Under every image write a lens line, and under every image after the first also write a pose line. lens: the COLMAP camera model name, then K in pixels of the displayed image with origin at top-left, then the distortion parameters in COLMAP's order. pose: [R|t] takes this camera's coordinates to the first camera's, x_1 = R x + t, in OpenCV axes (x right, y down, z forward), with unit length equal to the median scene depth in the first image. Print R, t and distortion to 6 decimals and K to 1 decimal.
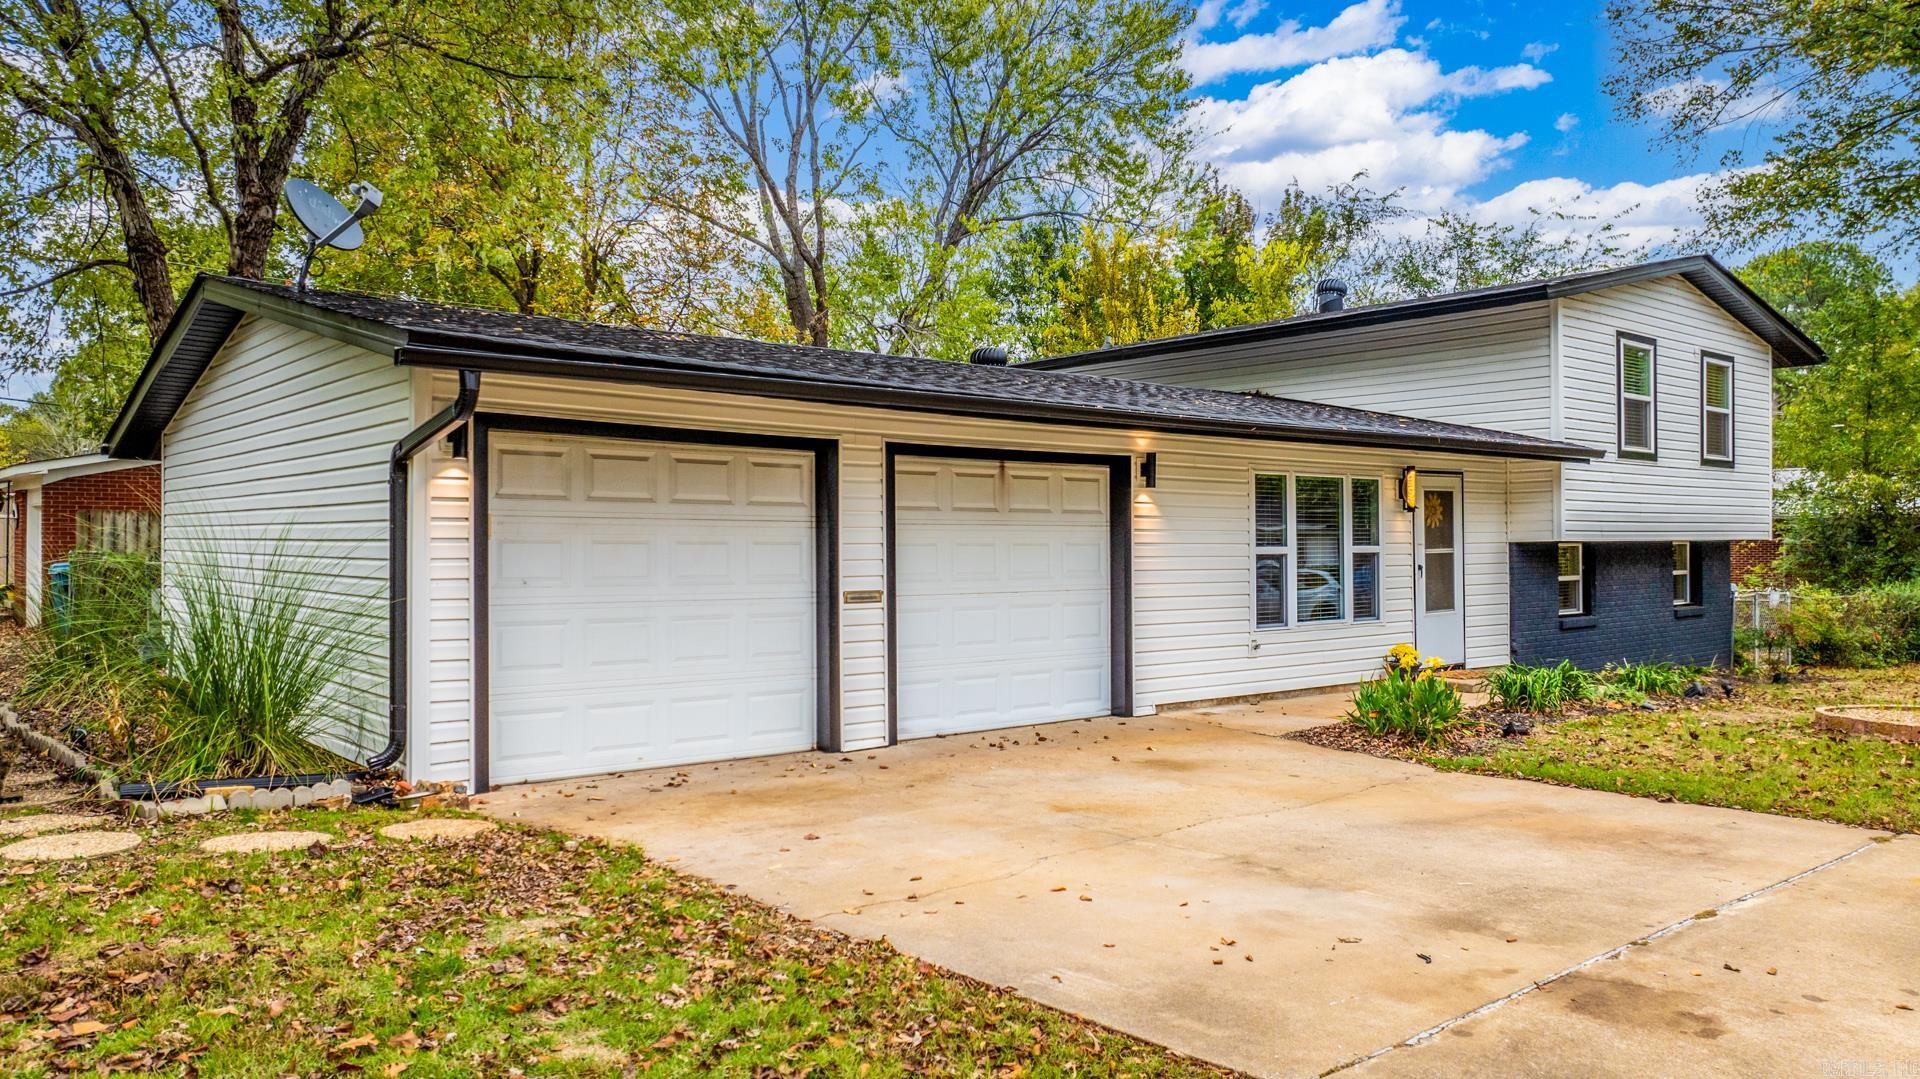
lens RADIAL K [[1356.7, 0, 960.0], [0, 1356.7, 539.5], [0, 0, 1]] dist [-0.029224, -0.000997]
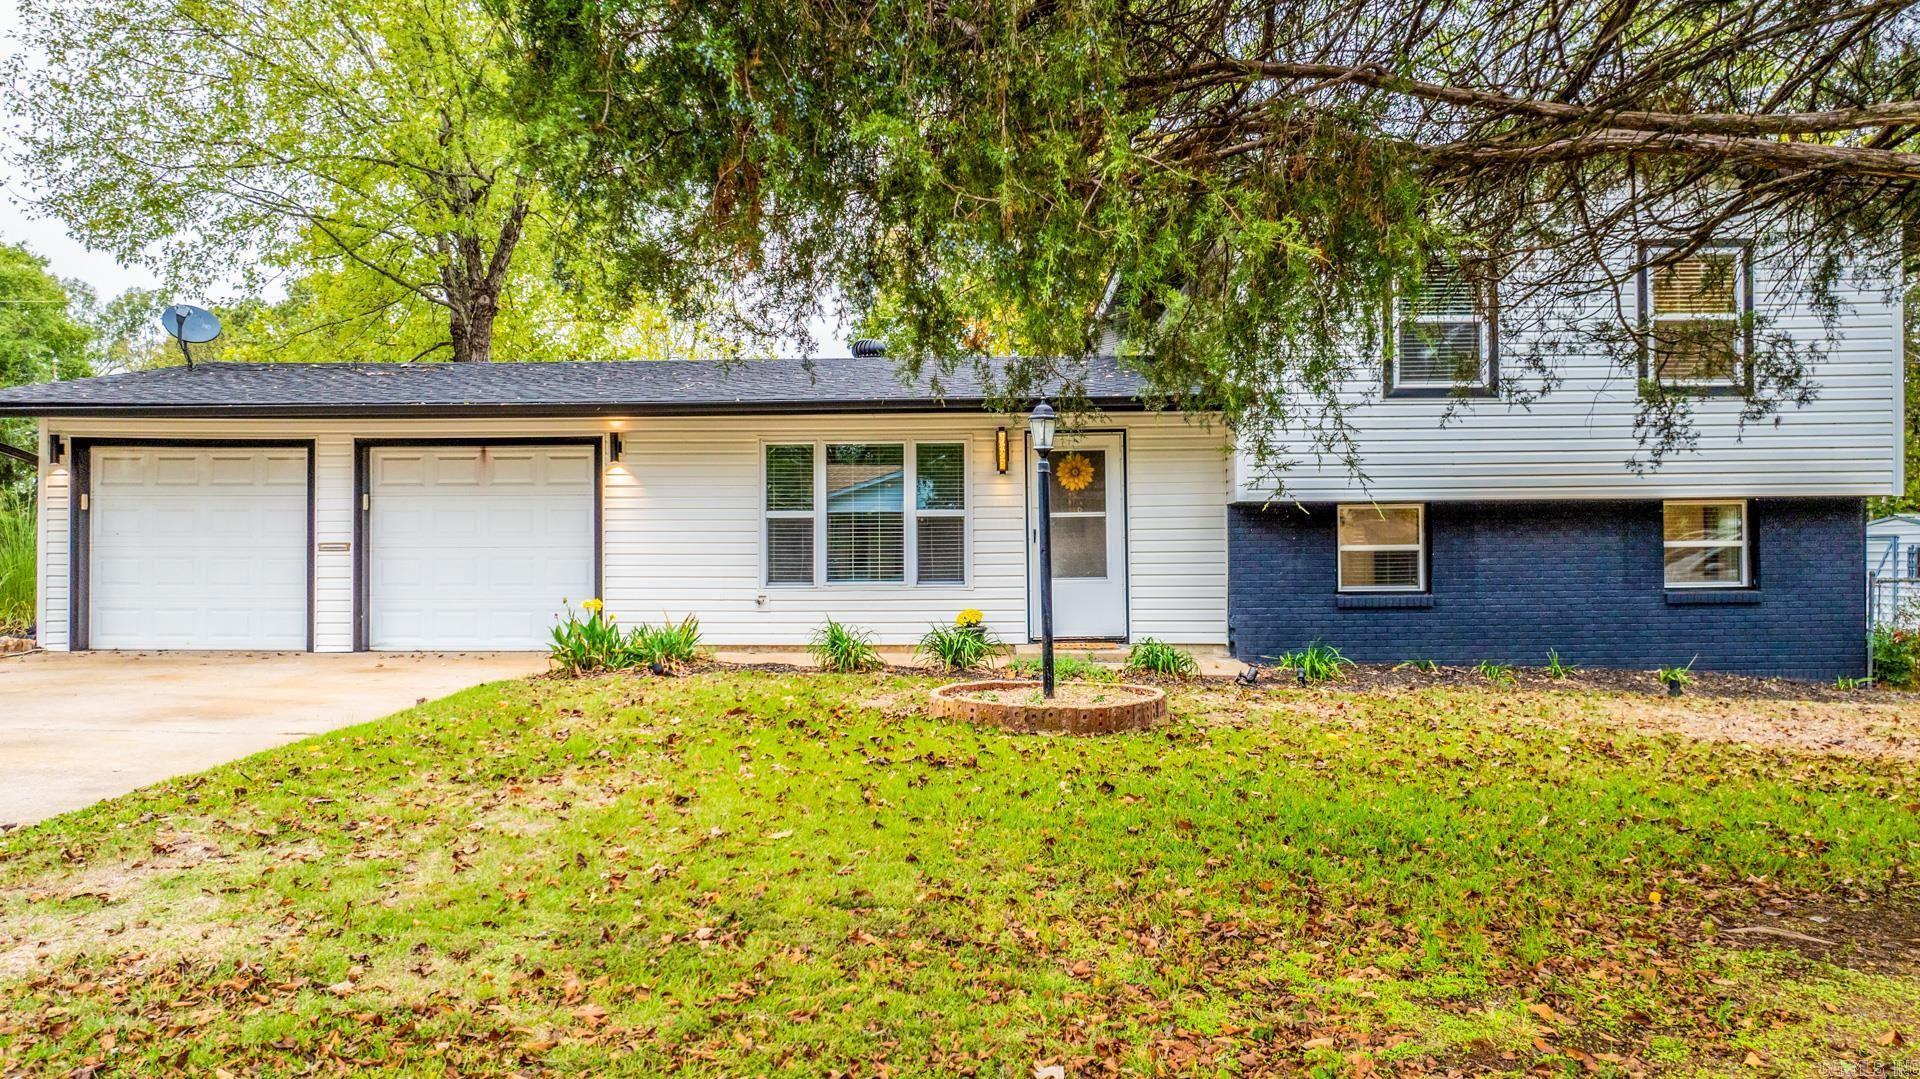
lens RADIAL K [[1356.7, 0, 960.0], [0, 1356.7, 539.5], [0, 0, 1]] dist [-0.029224, -0.000997]
pose [[0.751888, -0.001071, -0.659290, 1.036685], [0.006238, 0.999965, 0.005490, 0.023078], [0.659262, -0.008240, 0.751869, 0.271064]]
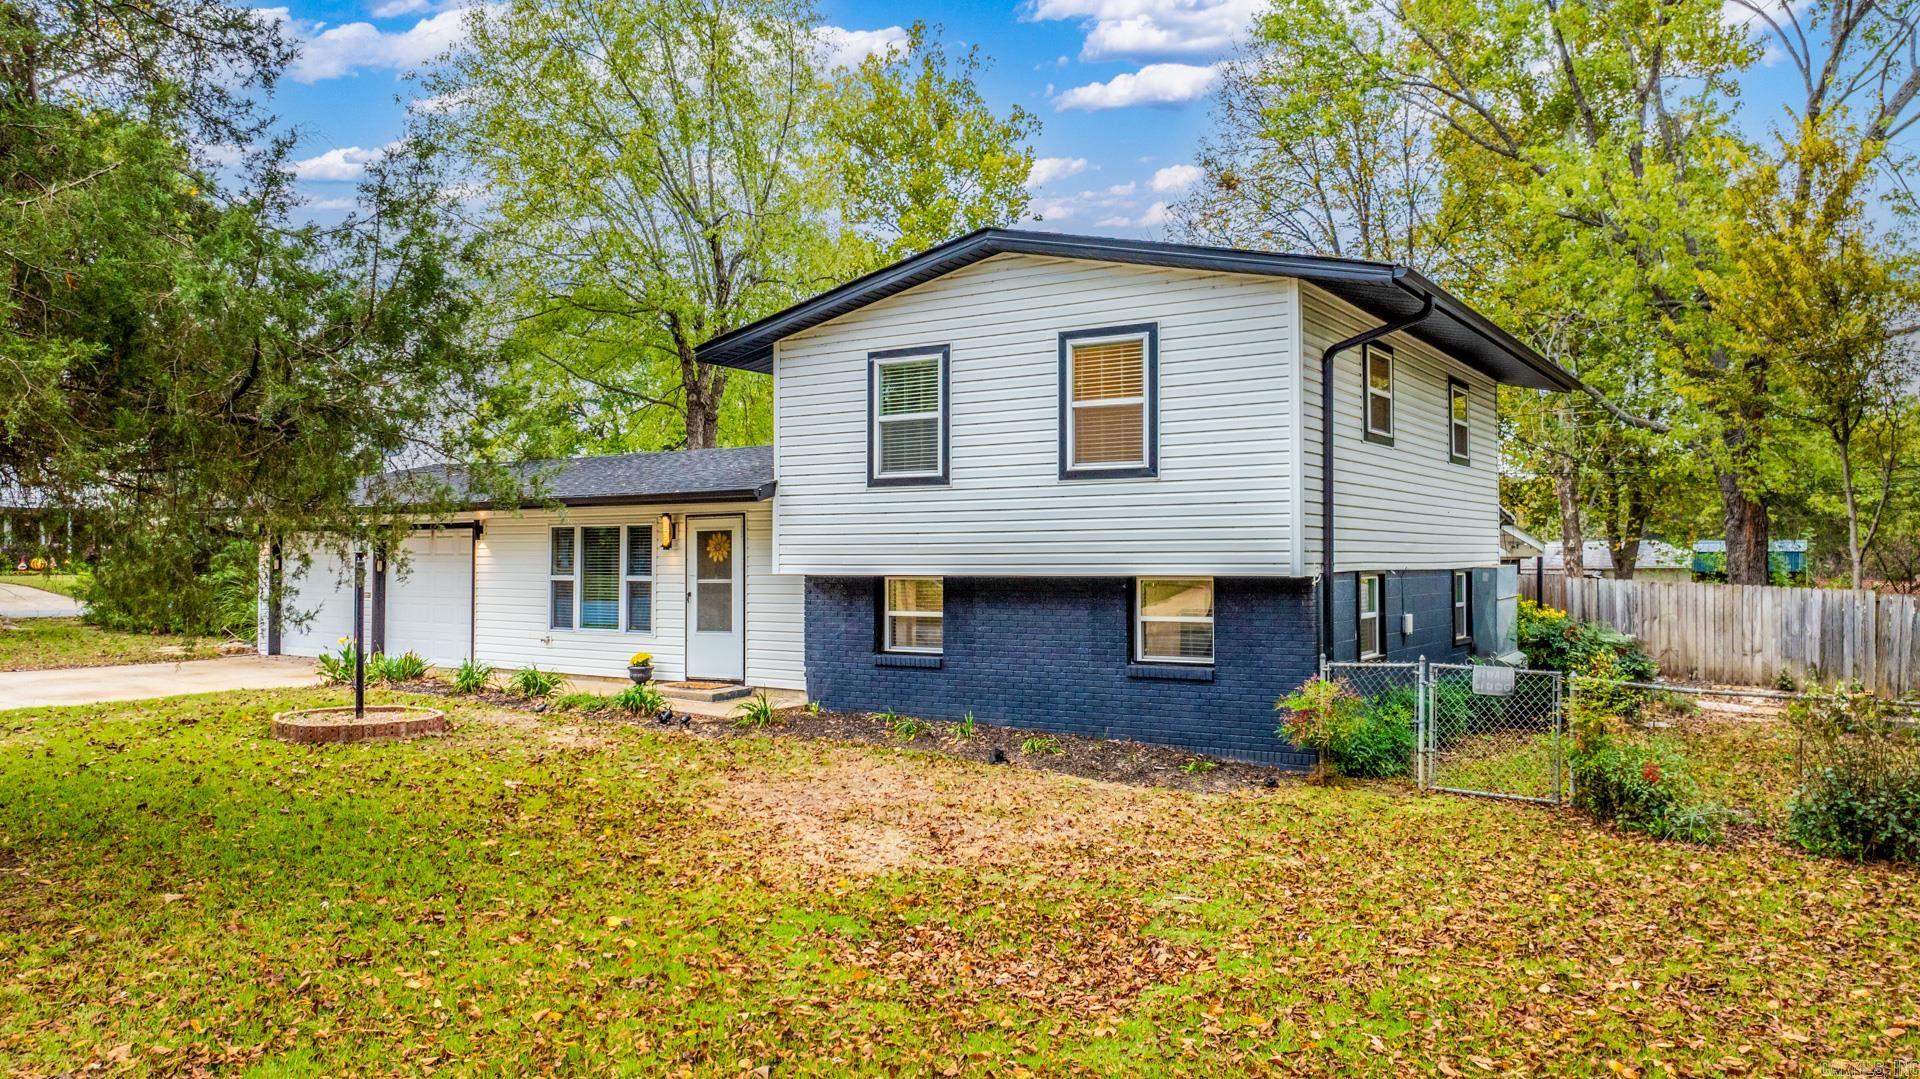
lens RADIAL K [[1356.7, 0, 960.0], [0, 1356.7, 539.5], [0, 0, 1]] dist [-0.029224, -0.000997]
pose [[0.290057, -0.011202, -0.956944, 1.763398], [0.002282, 0.999937, -0.011014, -0.016519], [0.957007, 0.001011, 0.290064, 0.976760]]
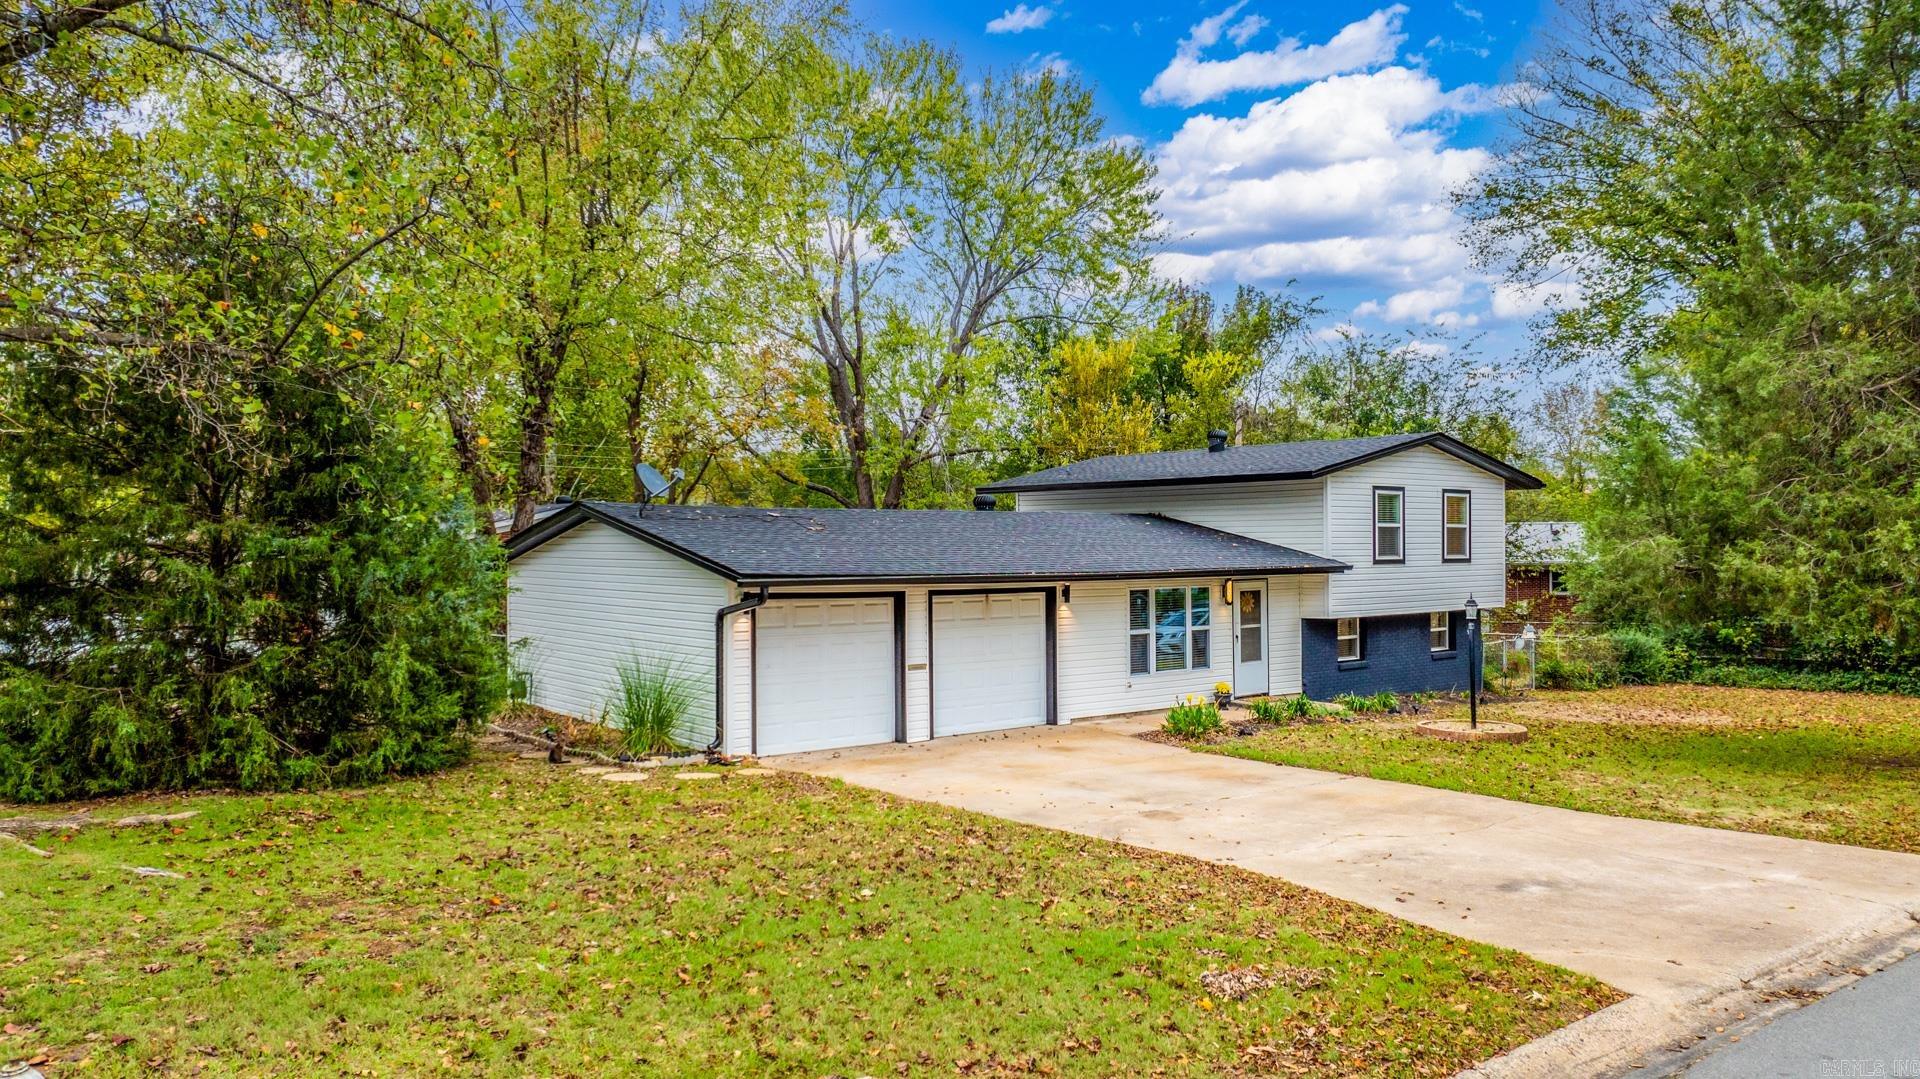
lens RADIAL K [[1356.7, 0, 960.0], [0, 1356.7, 539.5], [0, 0, 1]] dist [-0.029224, -0.000997]
pose [[0.999955, -0.000699, -0.009482, 0.009374], [0.000691, 0.999999, -0.000805, -0.111568], [0.009483, 0.000798, 0.999955, -0.784091]]
